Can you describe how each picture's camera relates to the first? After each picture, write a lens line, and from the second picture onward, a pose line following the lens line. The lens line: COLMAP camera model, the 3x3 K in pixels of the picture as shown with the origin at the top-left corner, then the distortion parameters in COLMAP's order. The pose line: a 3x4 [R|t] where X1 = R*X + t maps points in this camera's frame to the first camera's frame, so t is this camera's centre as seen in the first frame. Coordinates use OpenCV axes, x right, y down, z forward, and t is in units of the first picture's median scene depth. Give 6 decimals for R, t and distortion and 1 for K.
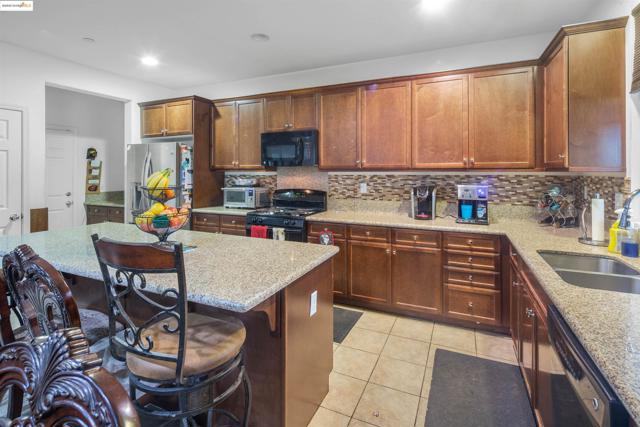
lens RADIAL K [[311.5, 0, 319.3], [0, 311.5, 171.0], [0, 0, 1]] dist [0.004748, -0.001843]
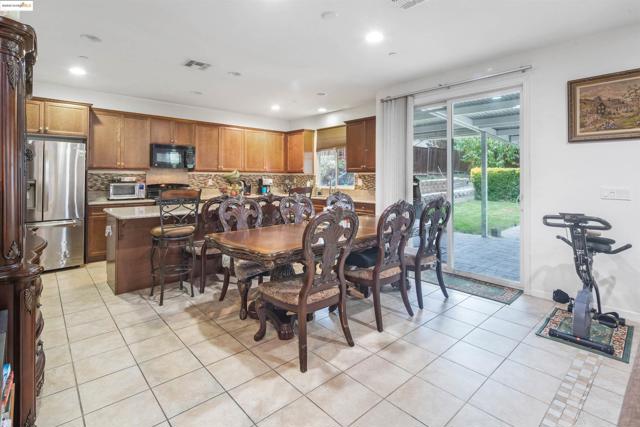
lens RADIAL K [[311.5, 0, 317.5], [0, 311.5, 173.2], [0, 0, 1]] dist [0.004748, -0.001843]
pose [[0.397489, 0.013641, 0.917506, -1.320242], [-0.011028, 0.999888, -0.010088, 0.019186], [-0.917541, -0.006109, 0.397595, -0.263227]]
